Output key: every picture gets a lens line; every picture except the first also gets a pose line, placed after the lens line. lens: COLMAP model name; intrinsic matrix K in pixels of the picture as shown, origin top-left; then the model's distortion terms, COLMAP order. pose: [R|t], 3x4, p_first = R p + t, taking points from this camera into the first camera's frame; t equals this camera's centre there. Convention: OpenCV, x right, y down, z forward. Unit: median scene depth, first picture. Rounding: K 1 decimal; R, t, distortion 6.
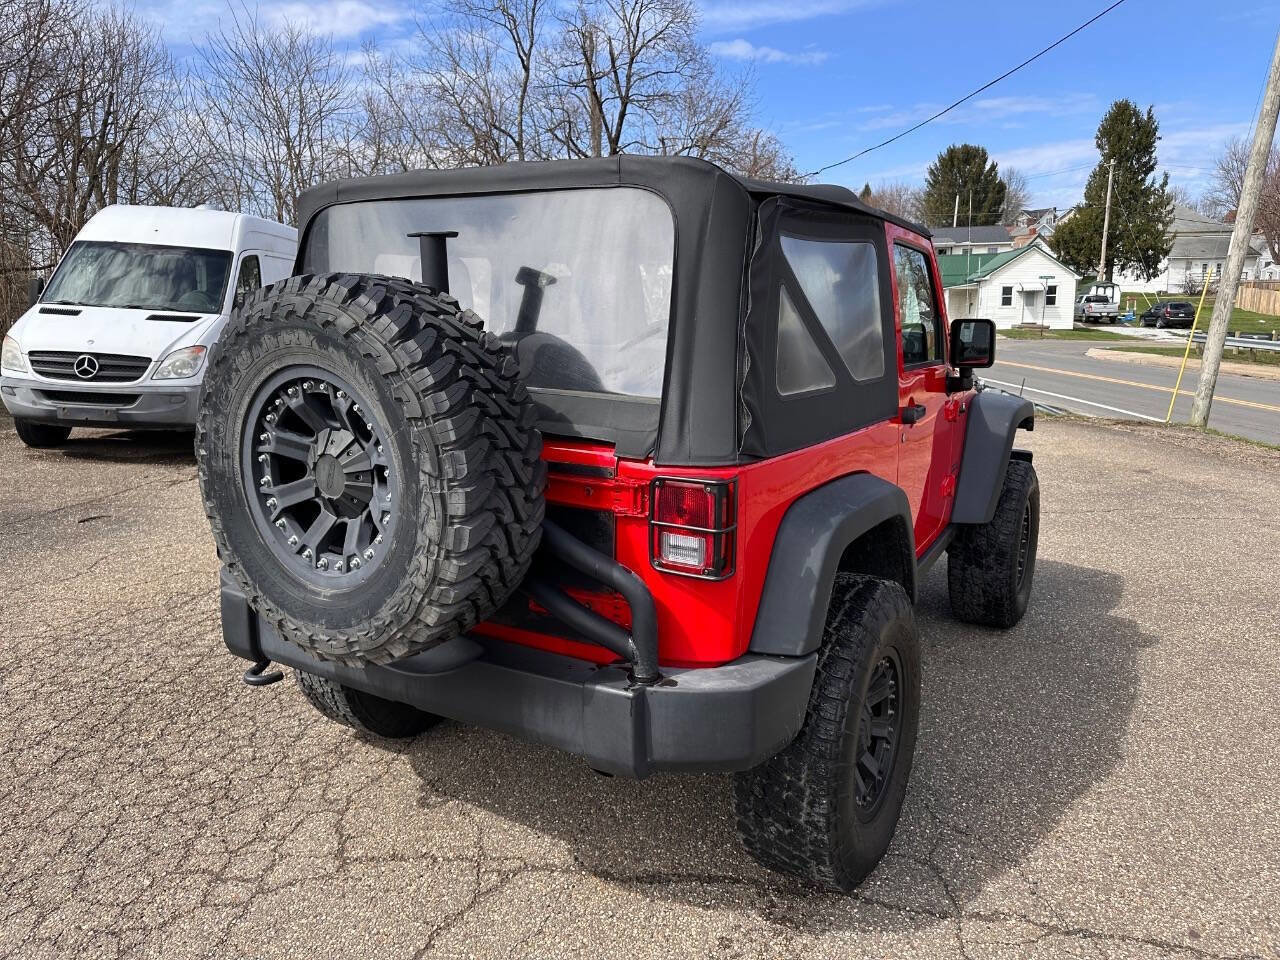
lens RADIAL K [[909.5, 0, 639.5], [0, 909.5, 479.6], [0, 0, 1]] dist [0.026828, -0.030628]
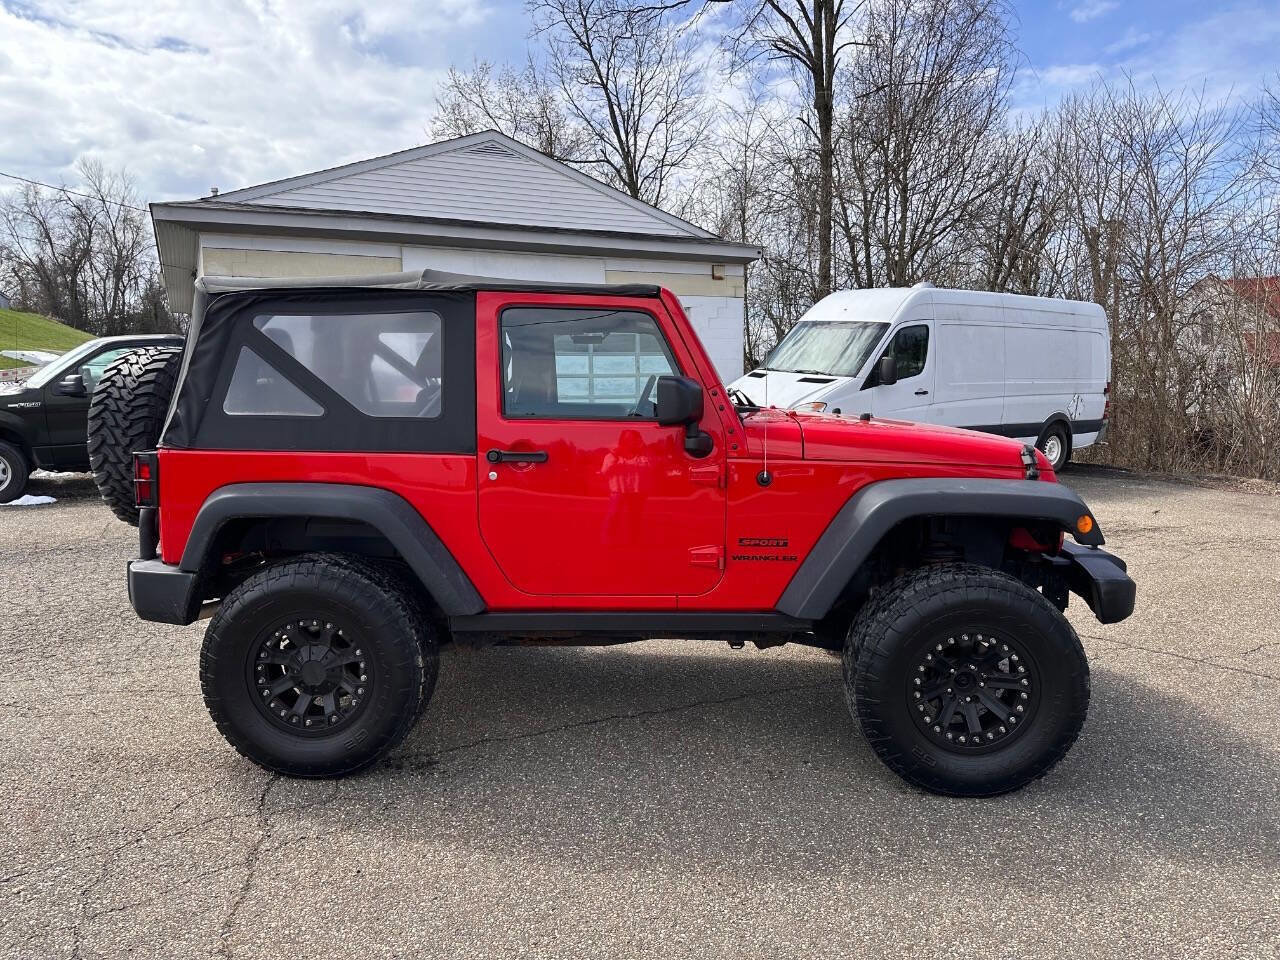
lens RADIAL K [[909.5, 0, 650.7], [0, 909.5, 493.8], [0, 0, 1]] dist [0.026828, -0.030628]
pose [[0.482719, 0.115338, -0.868147, 0.225367], [-0.166776, 0.985256, 0.038164, -0.016444], [0.859749, 0.126363, 0.494837, 0.100798]]
